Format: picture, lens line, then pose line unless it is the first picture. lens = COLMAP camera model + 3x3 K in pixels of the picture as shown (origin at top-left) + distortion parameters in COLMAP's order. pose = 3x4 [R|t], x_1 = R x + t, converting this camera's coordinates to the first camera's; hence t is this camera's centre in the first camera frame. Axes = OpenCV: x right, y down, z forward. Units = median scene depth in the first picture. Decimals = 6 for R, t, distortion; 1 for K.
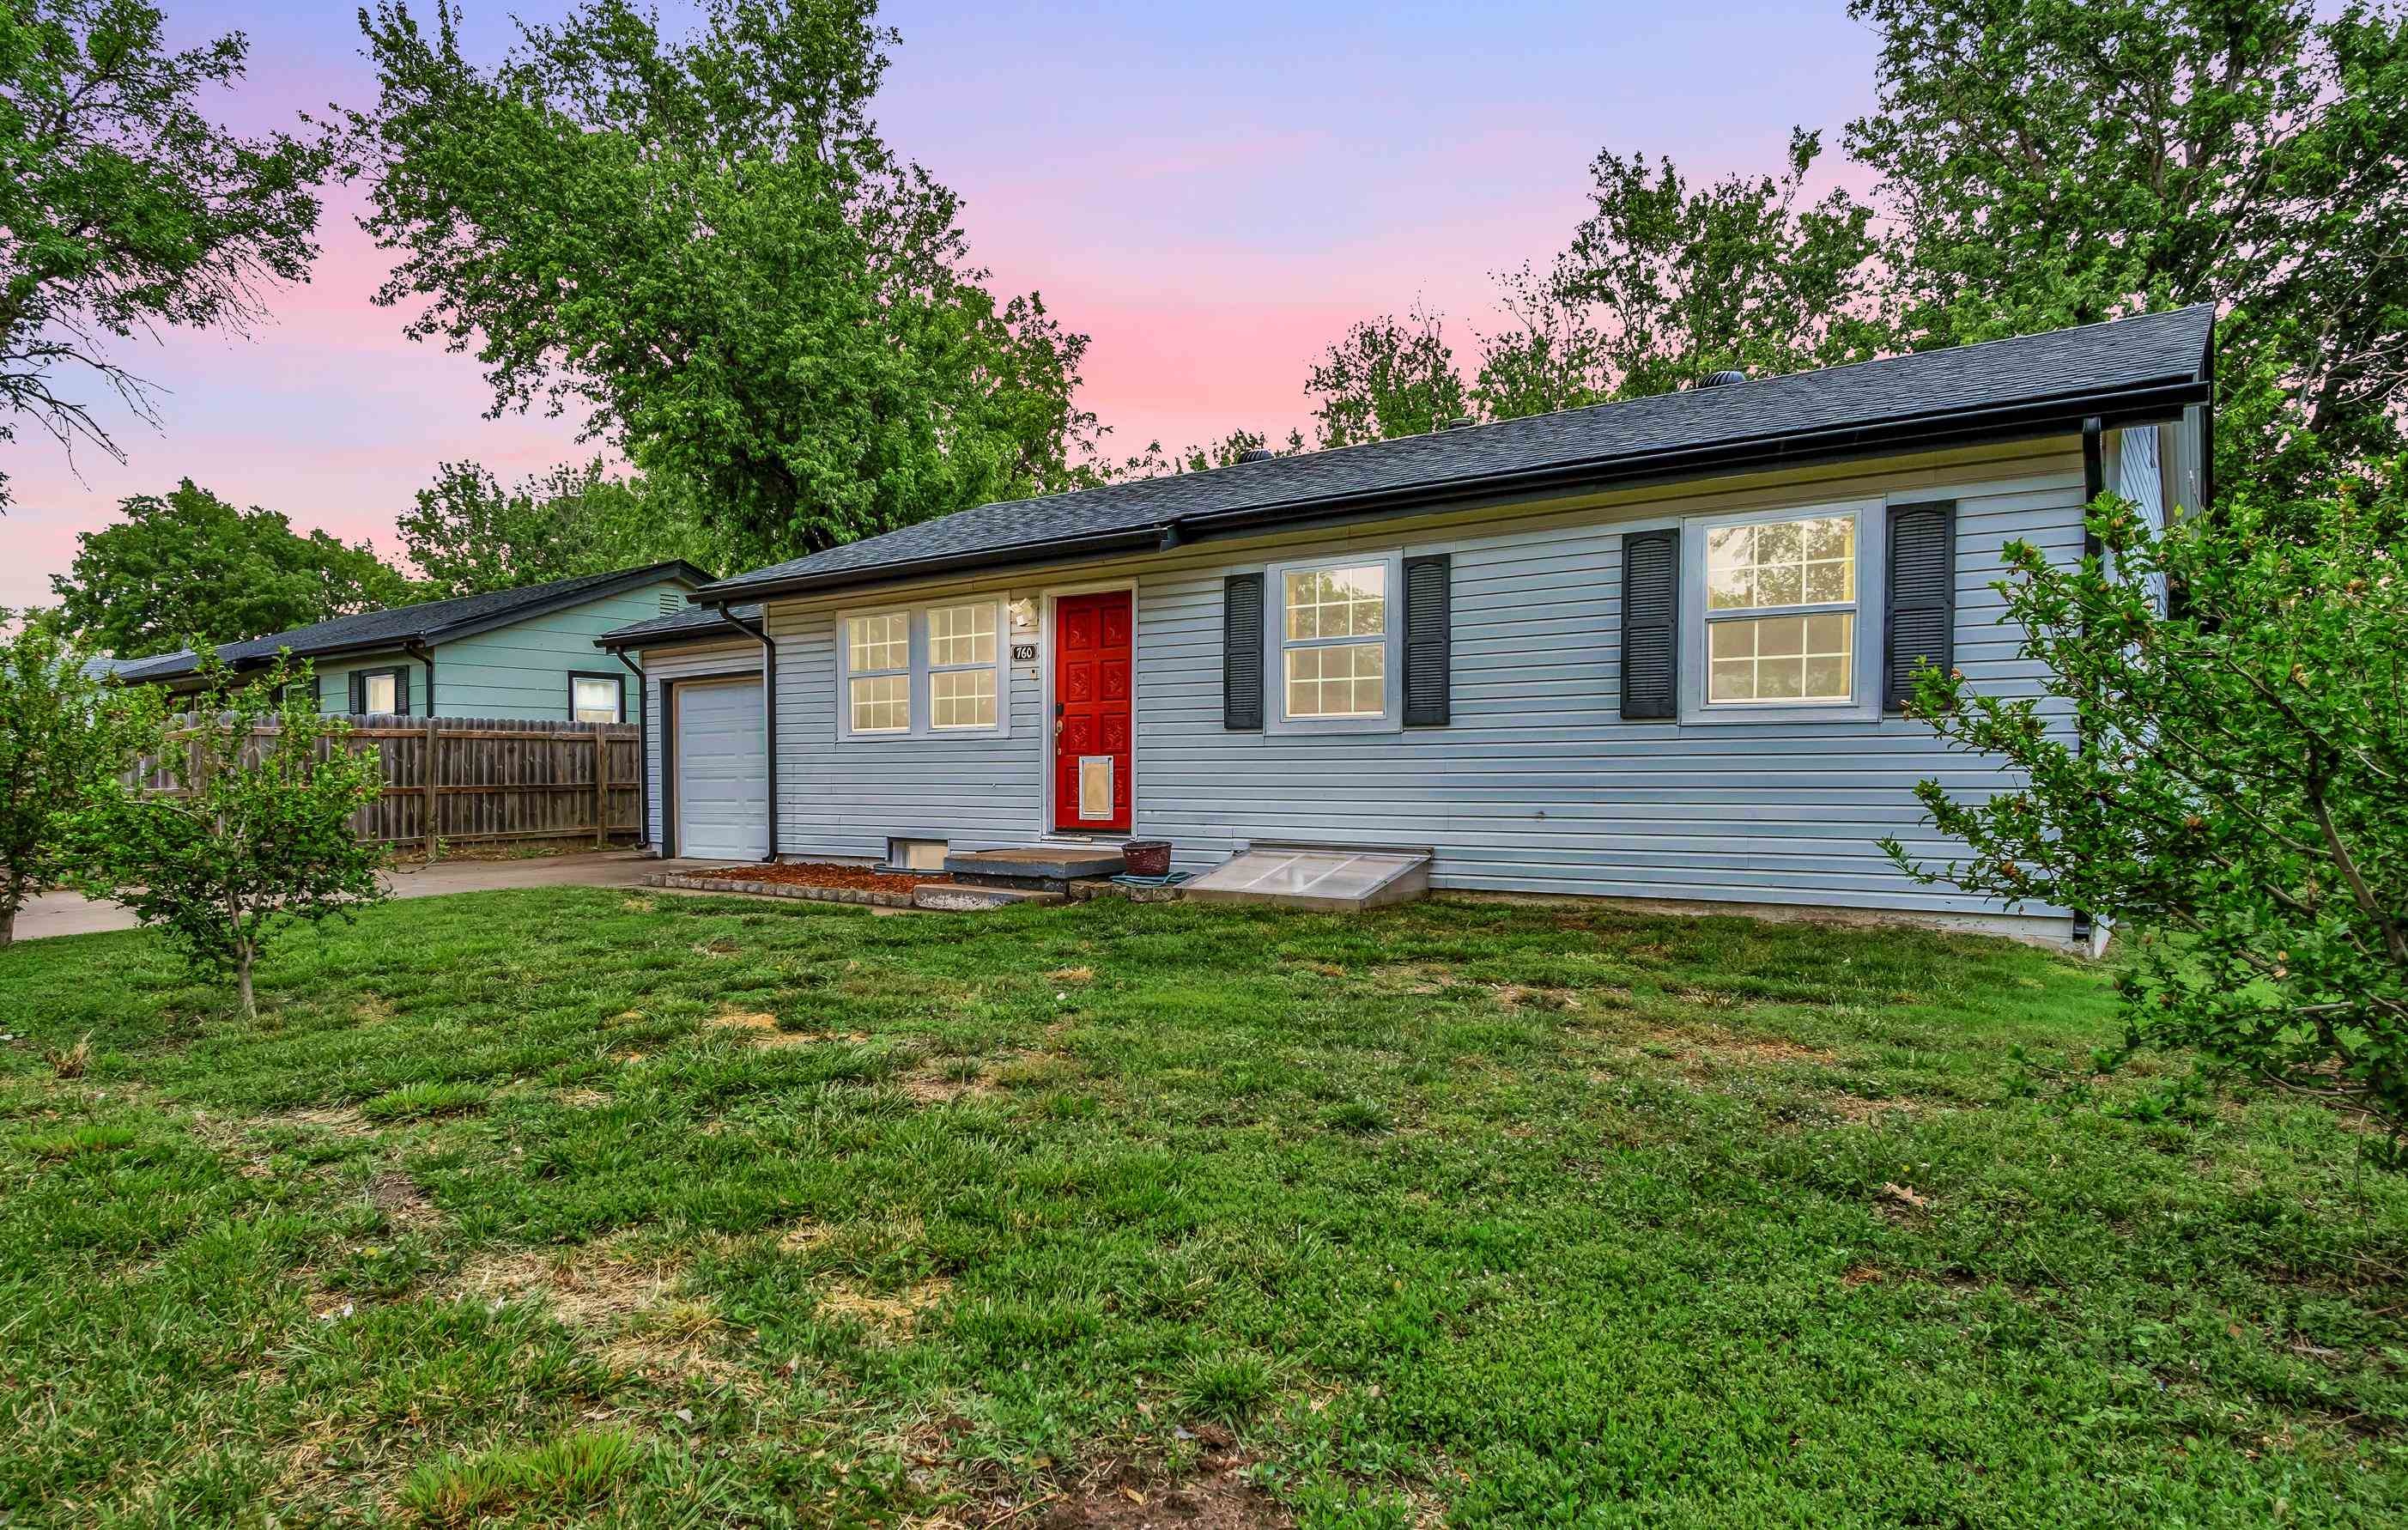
lens RADIAL K [[1381.5, 0, 1201.8], [0, 1381.5, 778.3], [0, 0, 1]] dist [-0.002538, -0.000608]
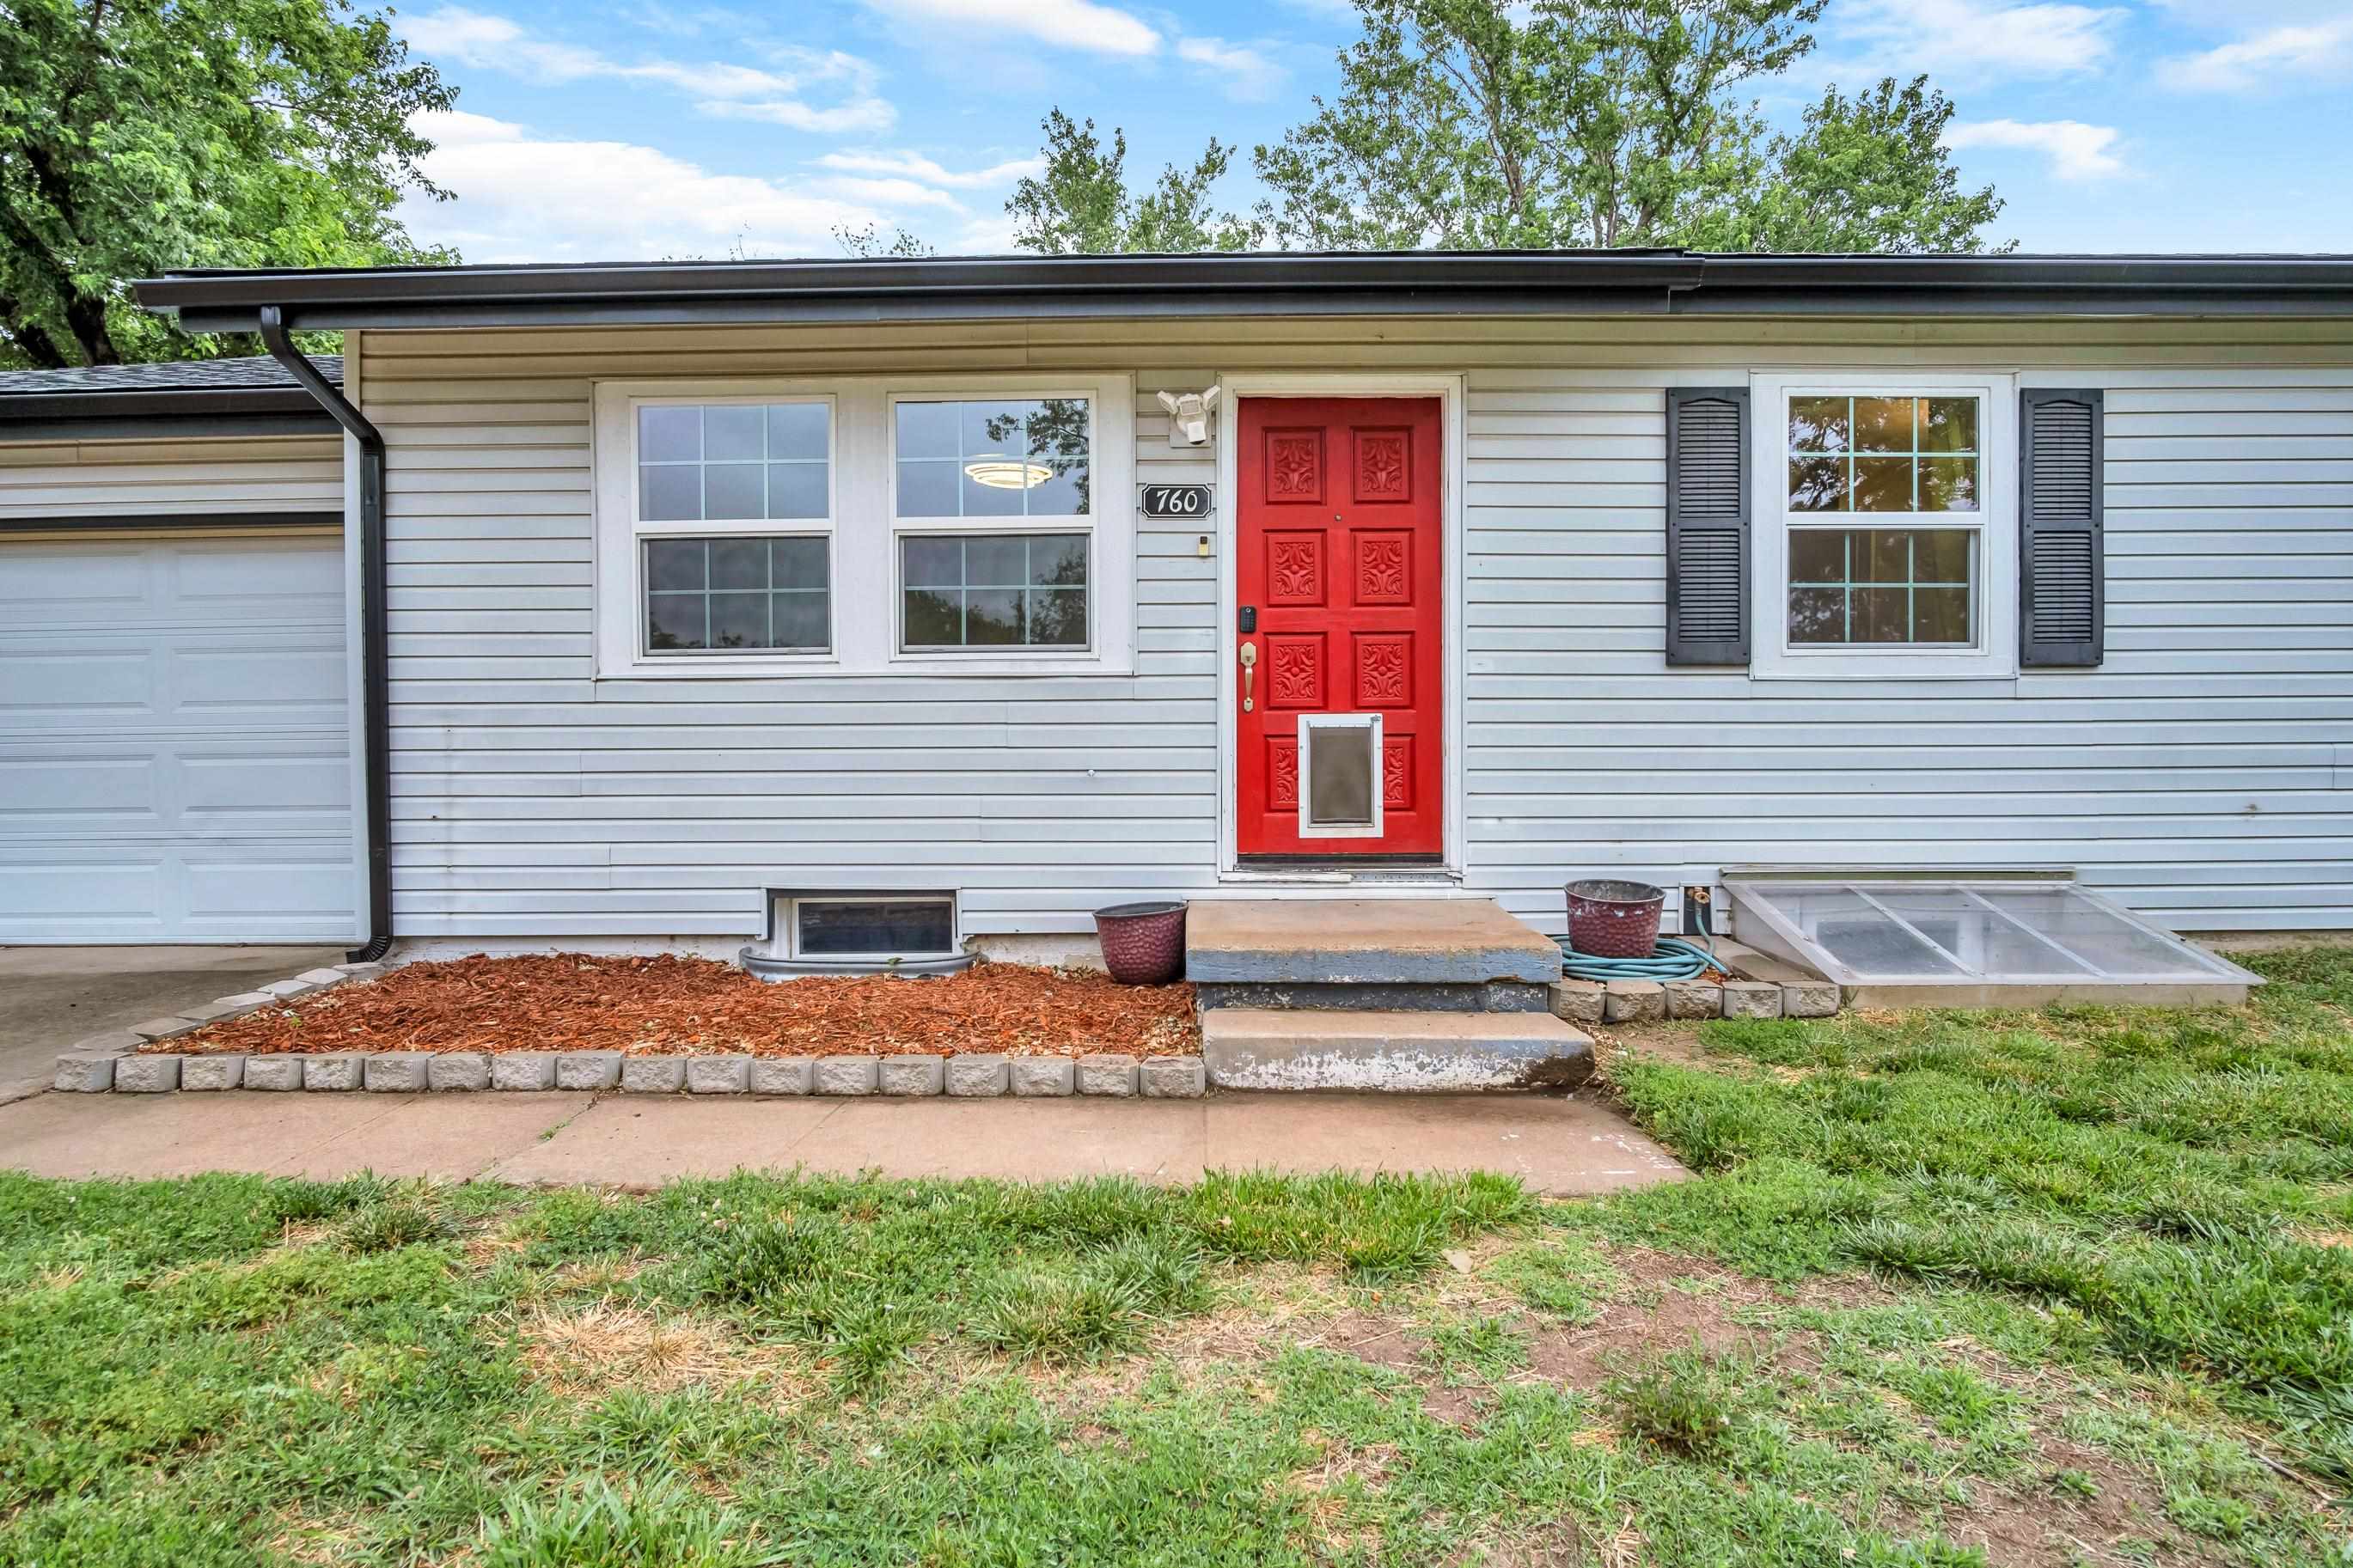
lens RADIAL K [[1186.5, 0, 1201.1], [0, 1186.5, 755.6], [0, 0, 1]] dist [-0.020028, 0.000352]
pose [[0.811617, -0.017792, 0.583919, -0.371099], [0.005177, 0.999716, 0.023266, -0.010705], [-0.584167, -0.015860, 0.811478, 0.658157]]
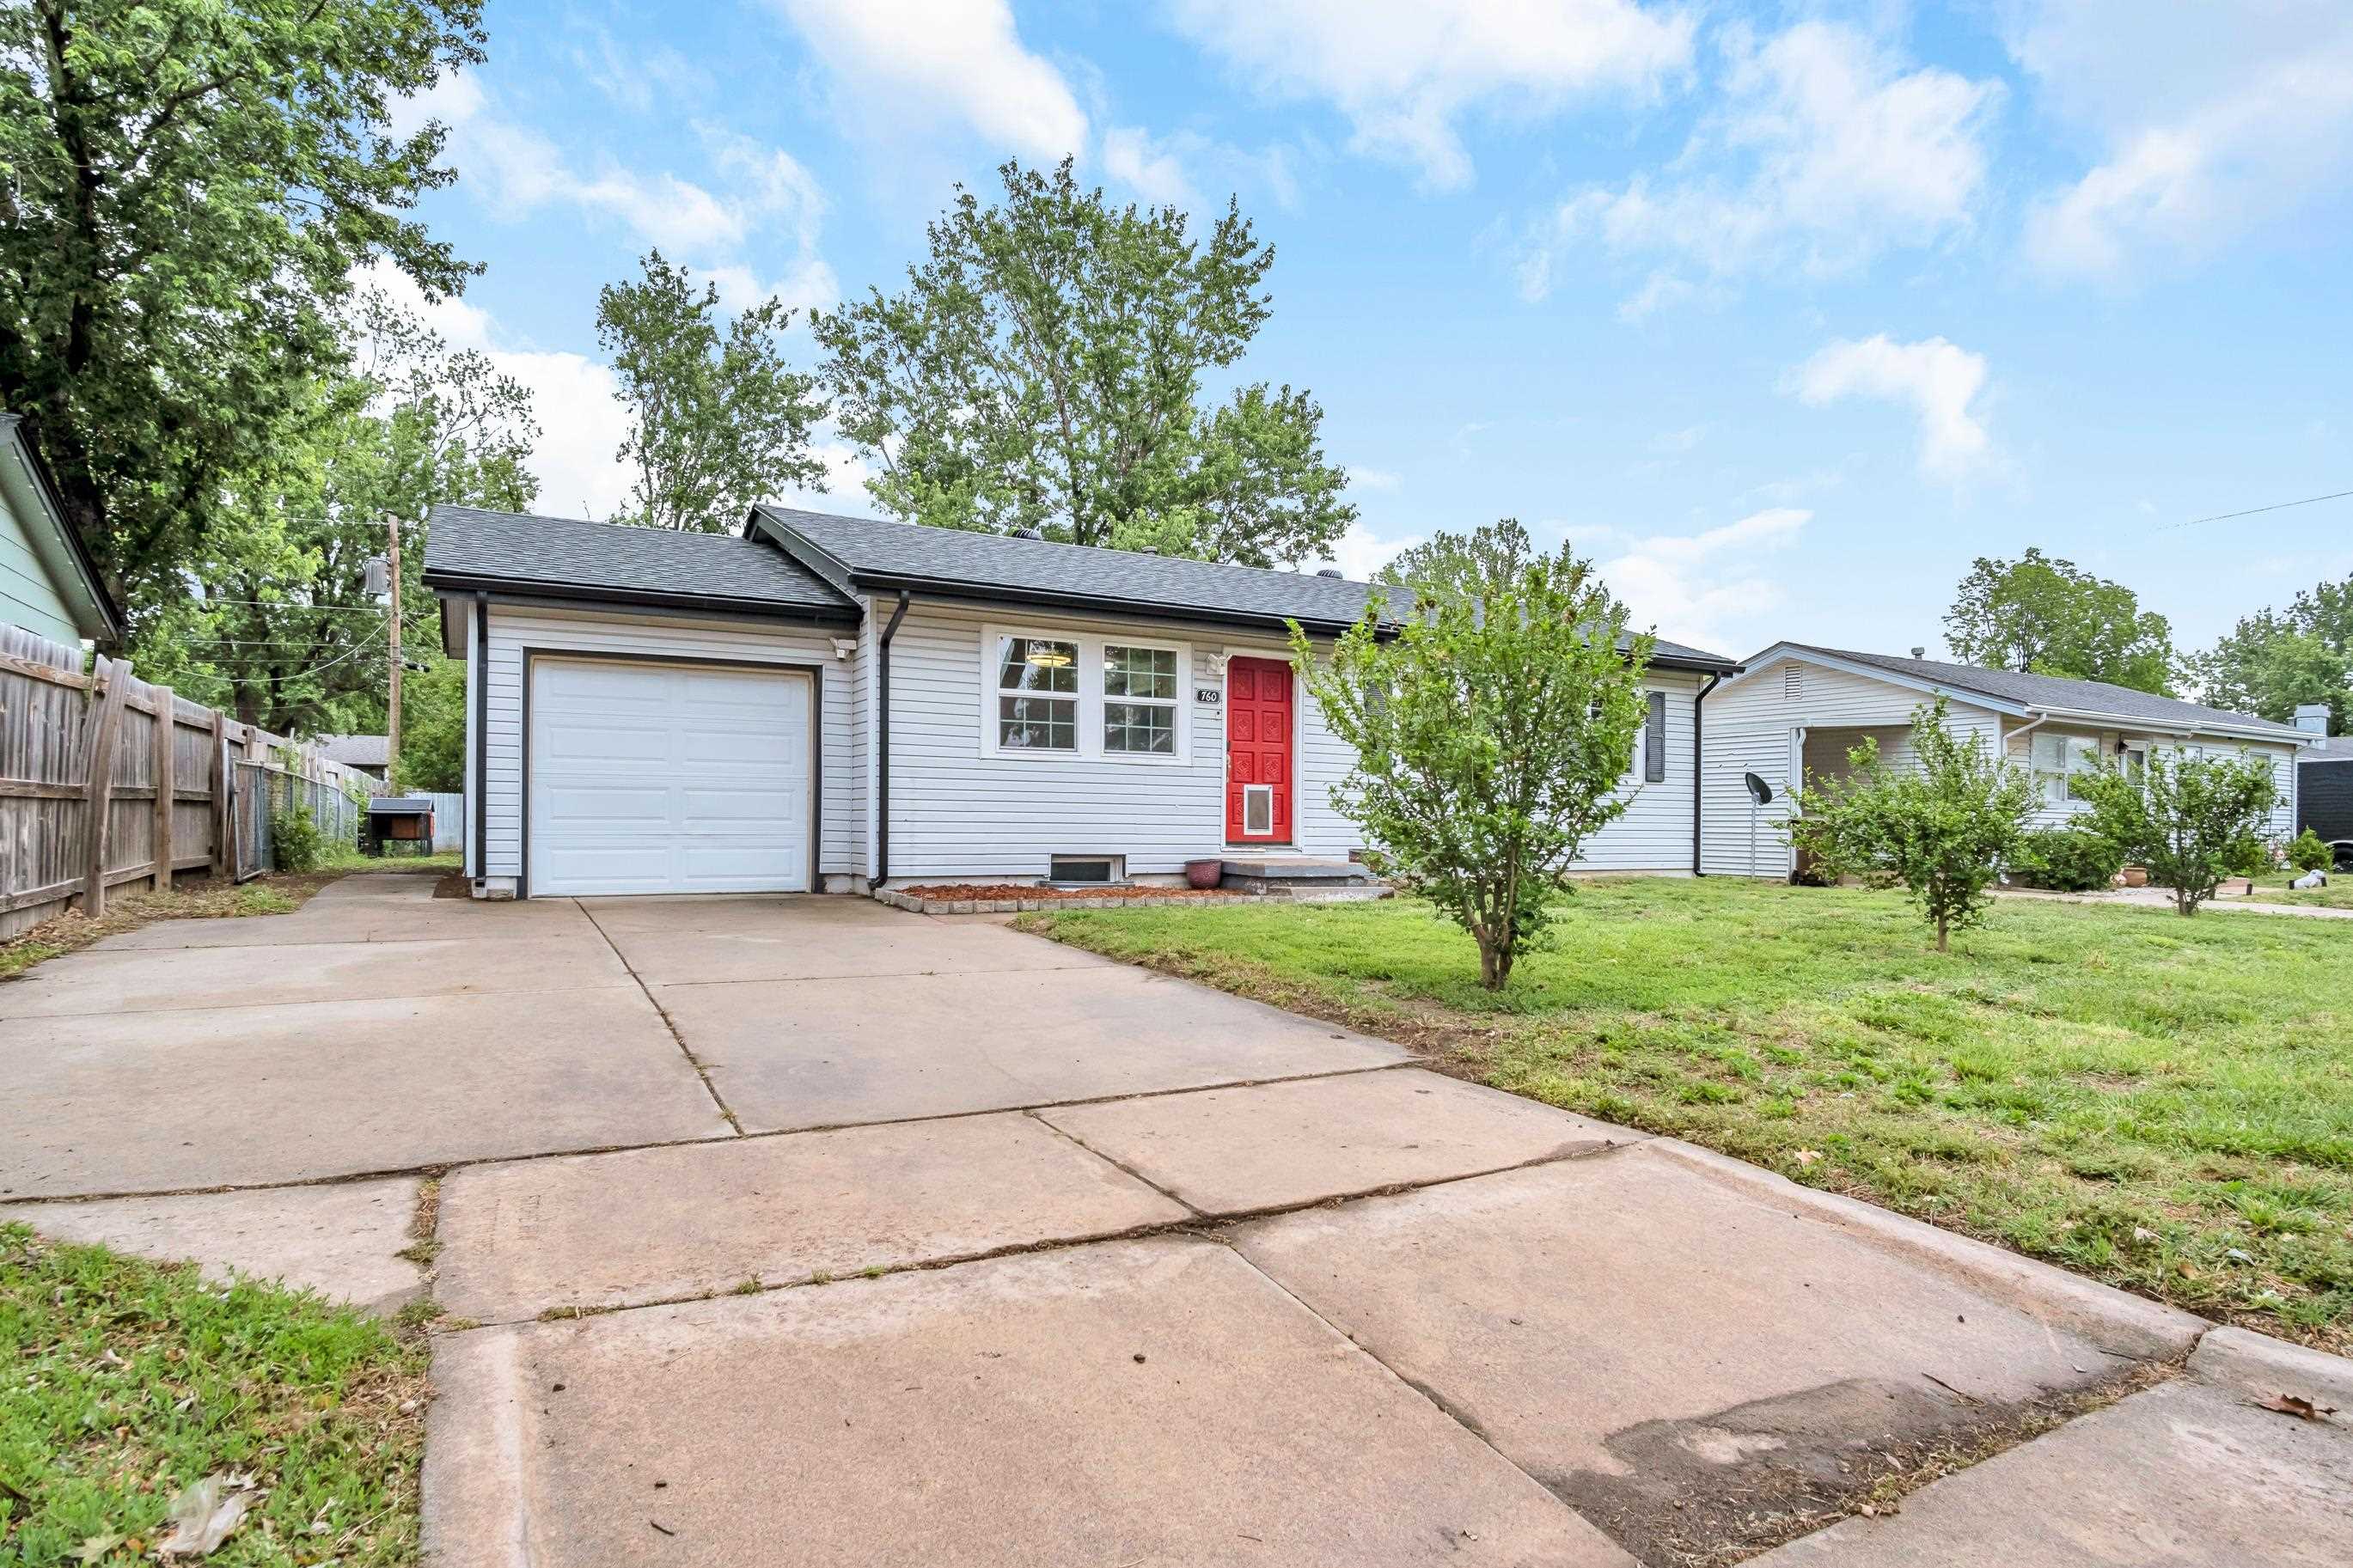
lens RADIAL K [[1186.5, 0, 1157.7], [0, 1186.5, 788.6], [0, 0, 1]] dist [-0.020028, 0.000352]
pose [[0.430057, 0.031297, 0.902259, -1.092037], [-0.013134, 0.999510, -0.028410, 0.019809], [-0.902706, 0.000367, 0.430257, 0.598262]]
